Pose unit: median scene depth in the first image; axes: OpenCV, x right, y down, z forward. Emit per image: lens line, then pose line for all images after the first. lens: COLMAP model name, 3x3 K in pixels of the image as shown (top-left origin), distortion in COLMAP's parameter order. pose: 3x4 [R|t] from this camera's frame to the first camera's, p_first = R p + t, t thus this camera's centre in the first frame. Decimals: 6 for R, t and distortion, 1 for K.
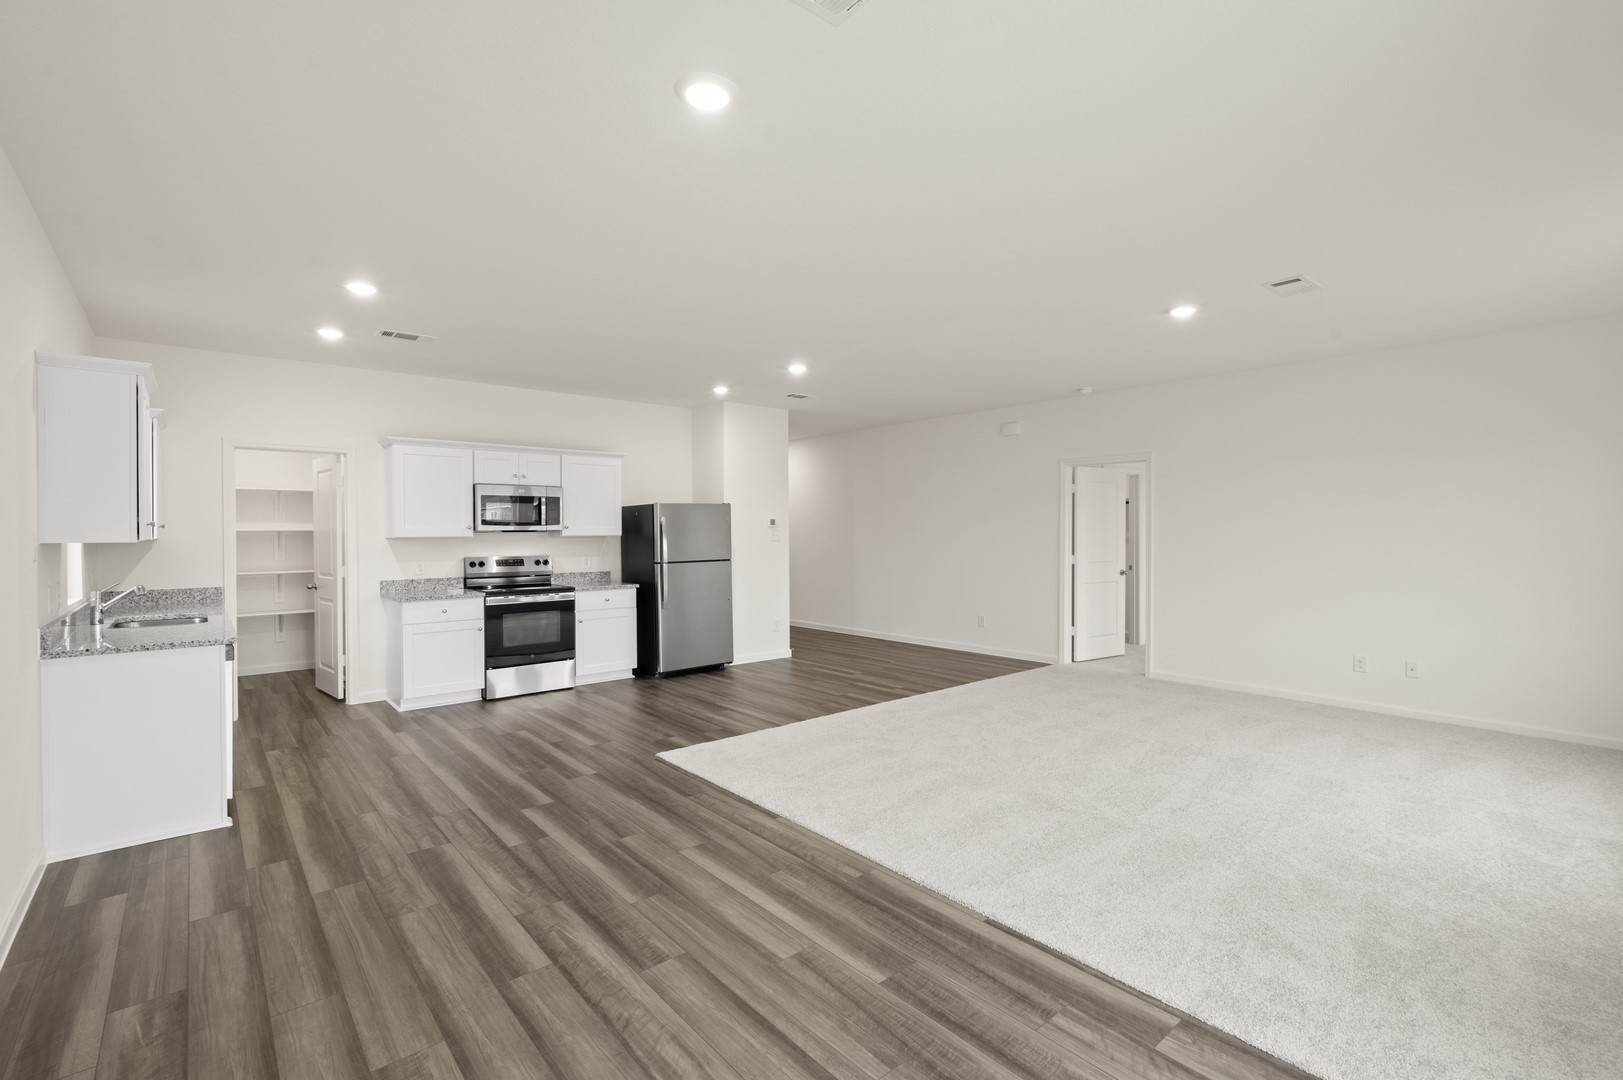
lens RADIAL K [[736.1, 0, 811.6], [0, 736.1, 533.0], [0, 0, 1]] dist [0.000634, 0.000386]
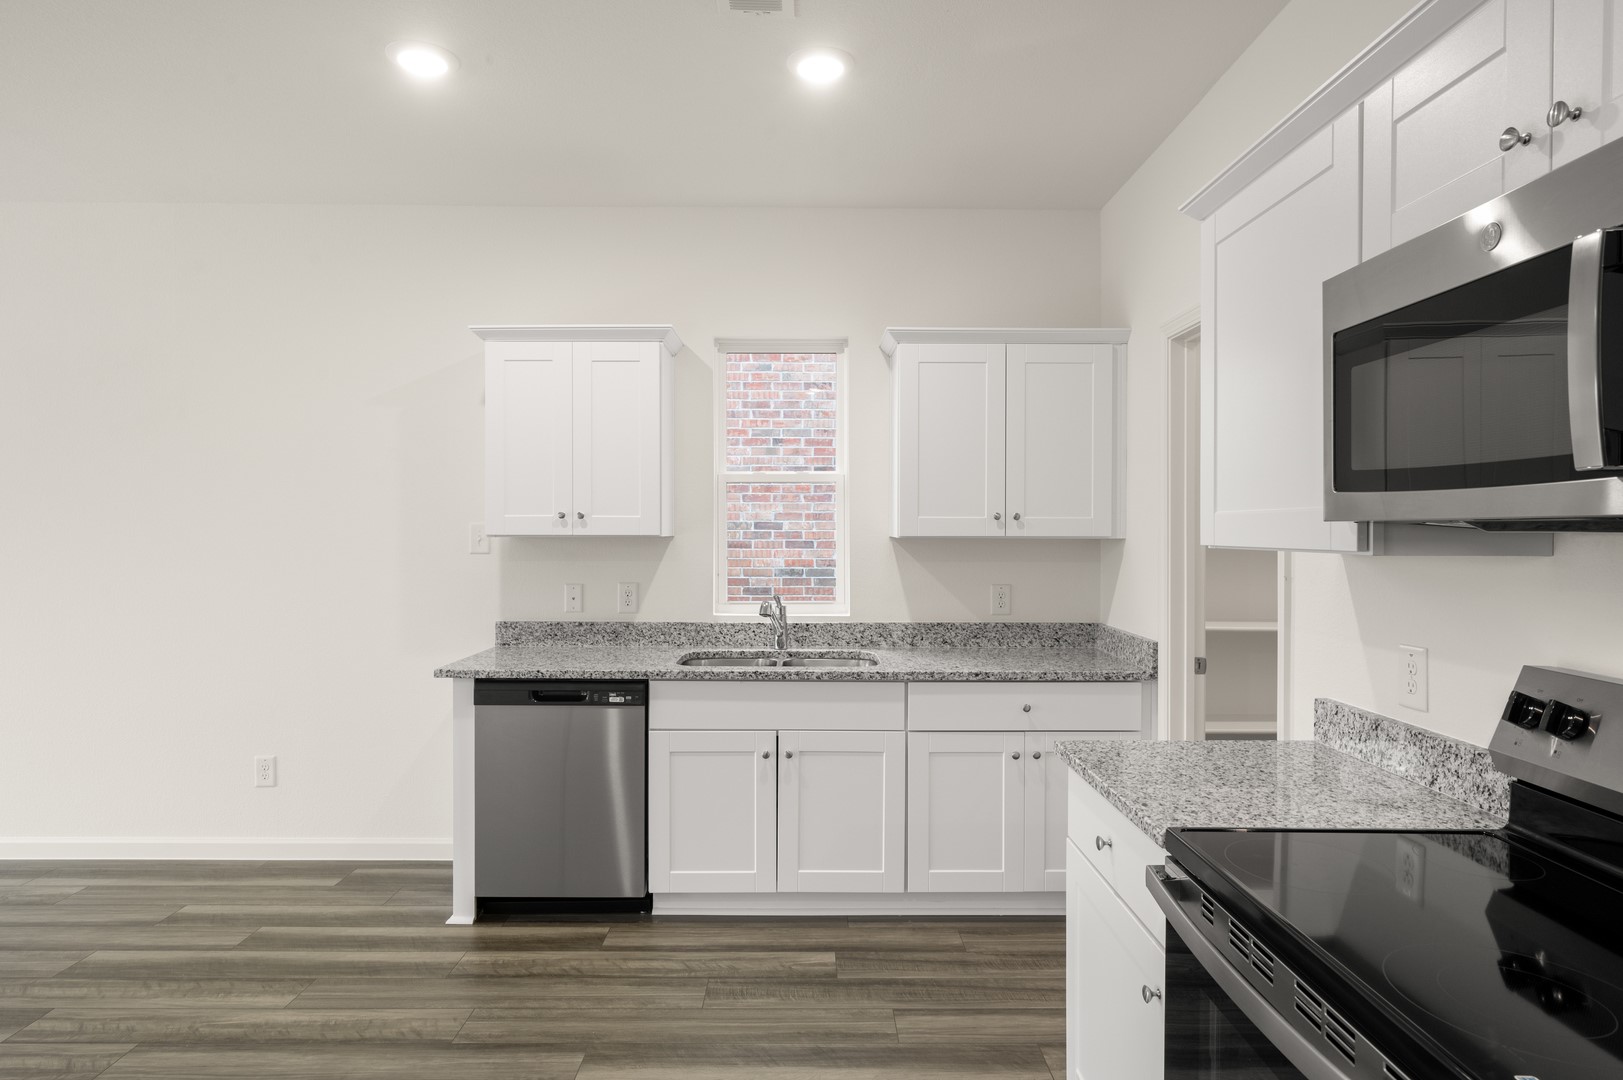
lens RADIAL K [[905.4, 0, 813.5], [0, 905.4, 530.7], [0, 0, 1]] dist [-0.000349, 0.000202]
pose [[-0.637329, 0.005849, -0.770570, -0.176697], [-0.004431, 0.999927, 0.011255, -0.003944], [0.770579, 0.010588, -0.637256, 1.006142]]
